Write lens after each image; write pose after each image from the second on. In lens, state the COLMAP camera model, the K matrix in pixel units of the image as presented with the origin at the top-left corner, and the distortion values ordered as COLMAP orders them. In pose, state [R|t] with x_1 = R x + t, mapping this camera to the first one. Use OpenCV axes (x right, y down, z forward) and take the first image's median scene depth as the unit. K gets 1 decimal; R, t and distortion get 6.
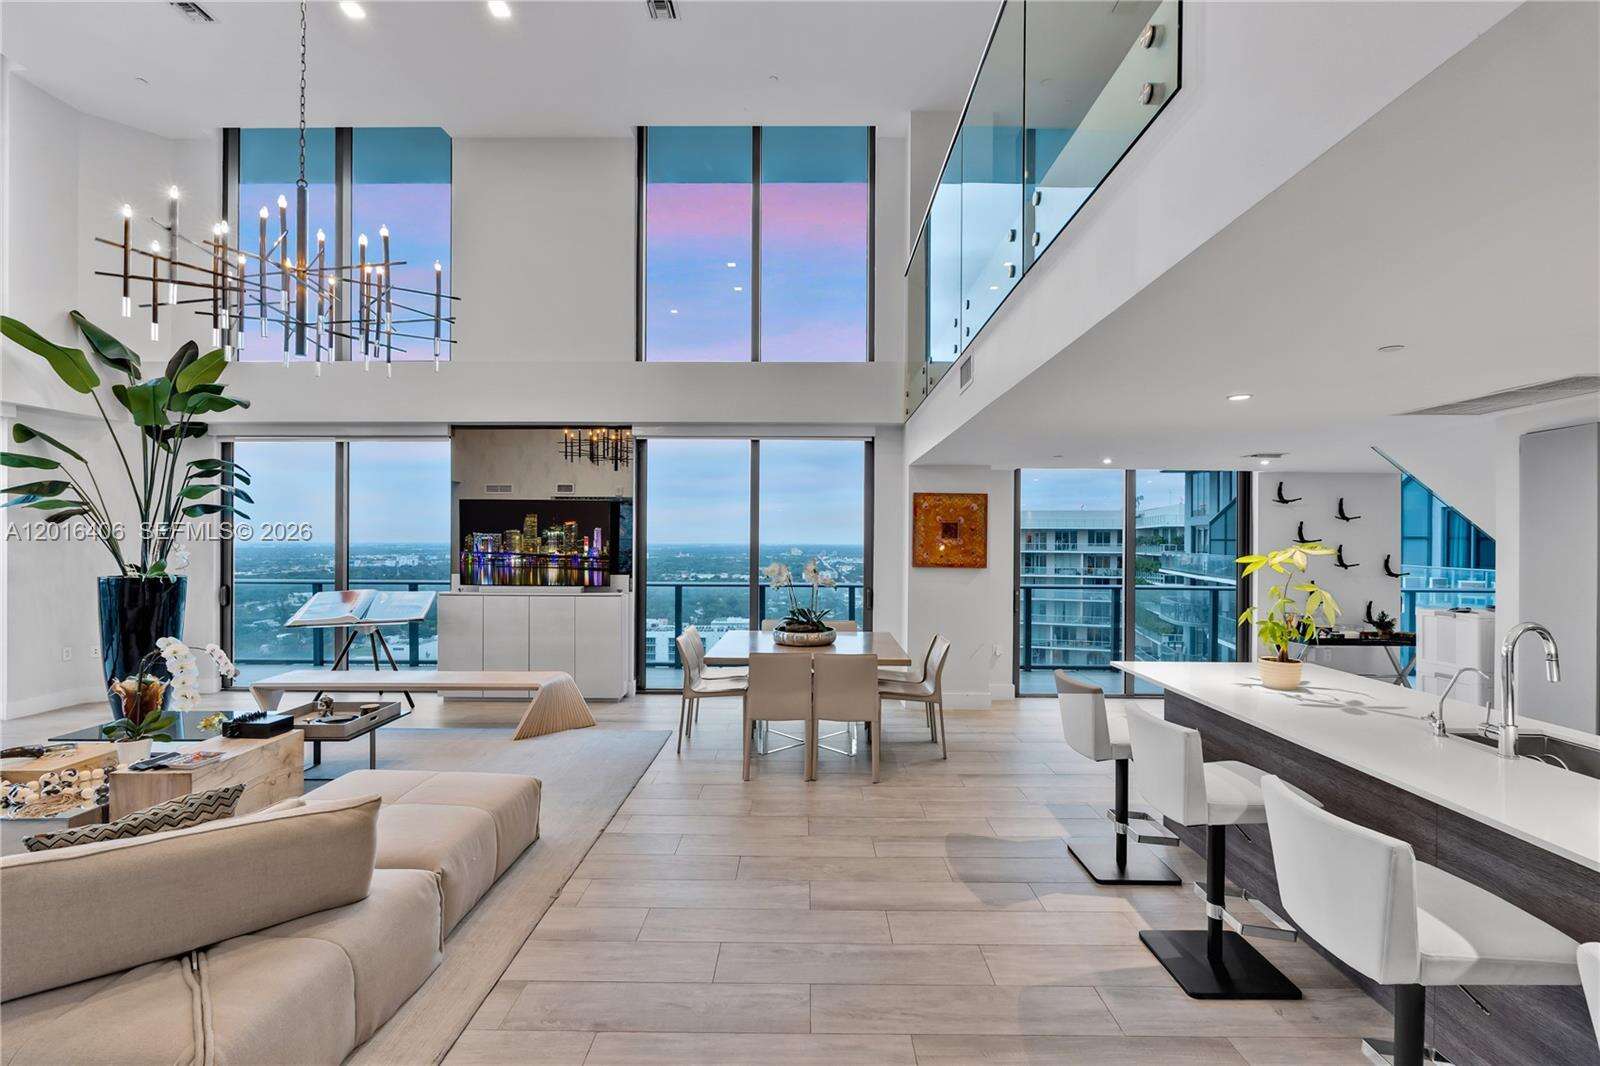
lens RADIAL K [[700.8, 0, 800.0], [0, 700.8, 533.0], [0, 0, 1]] dist [-0.000927, 0.000097]
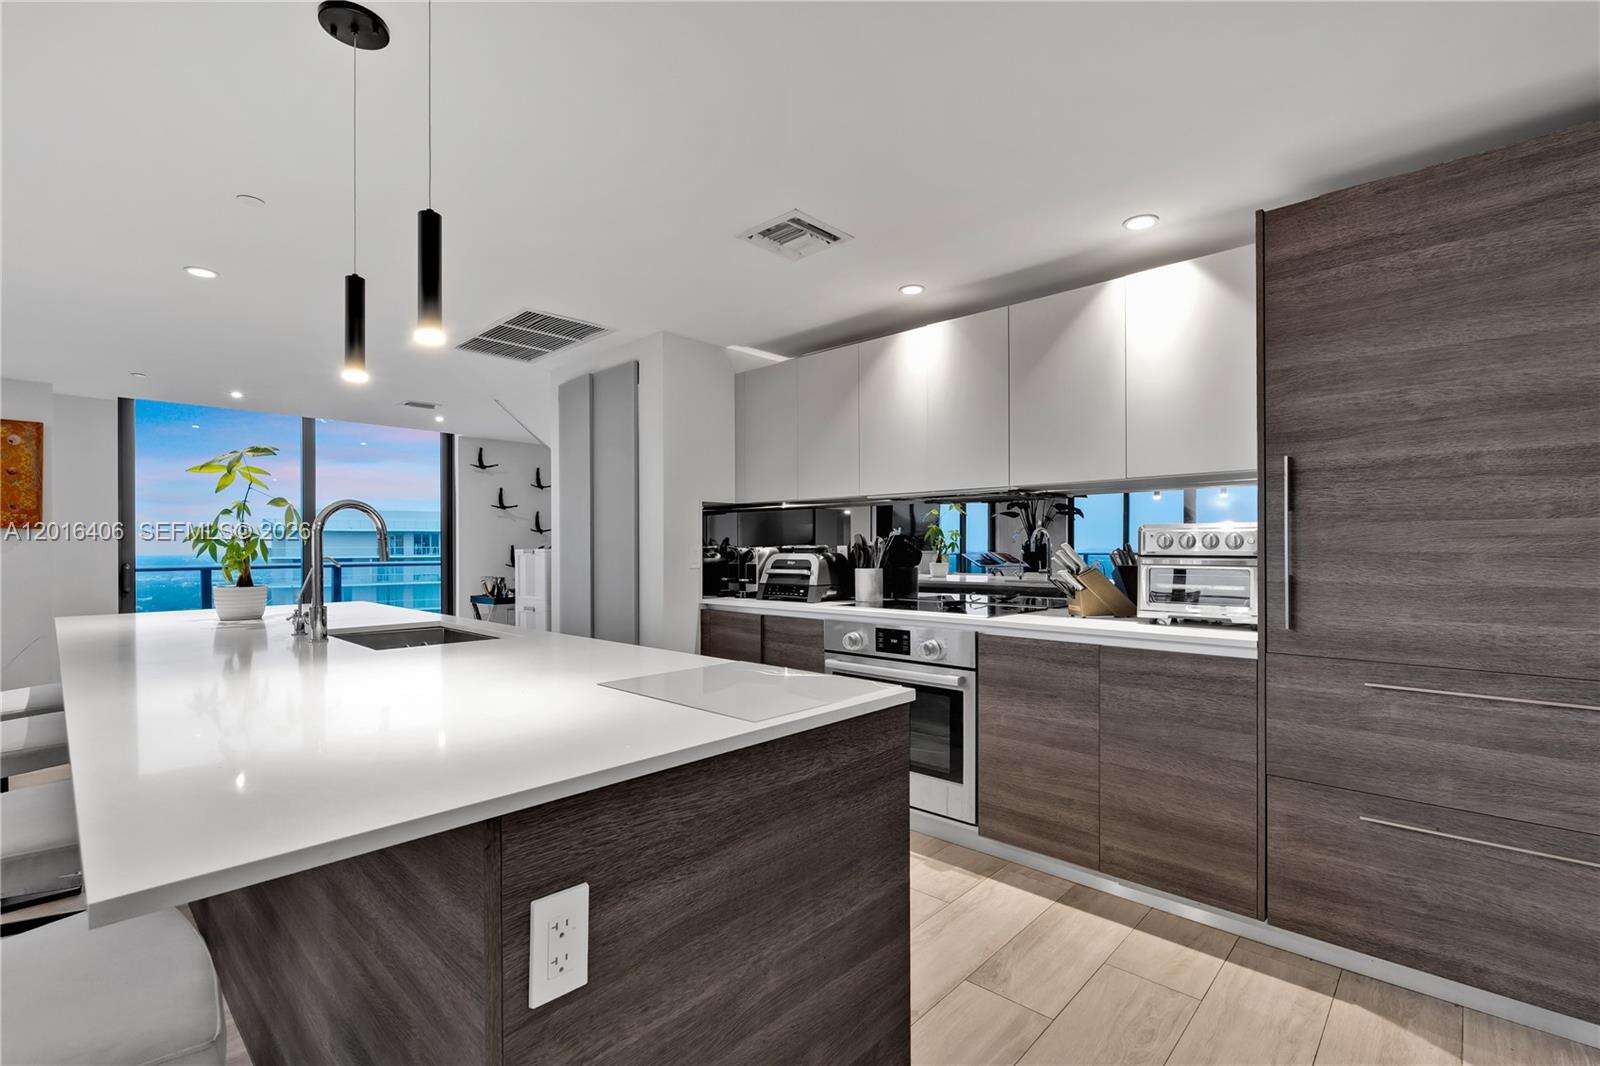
lens RADIAL K [[726.4, 0, 800.0], [0, 726.4, 533.0], [0, 0, 1]] dist [0.000720, 0.000164]
pose [[0.680150, 0.002876, 0.733067, 0.239177], [0.002614, 0.999976, -0.006349, 0.058054], [-0.733068, 0.006235, 0.680126, -0.043744]]
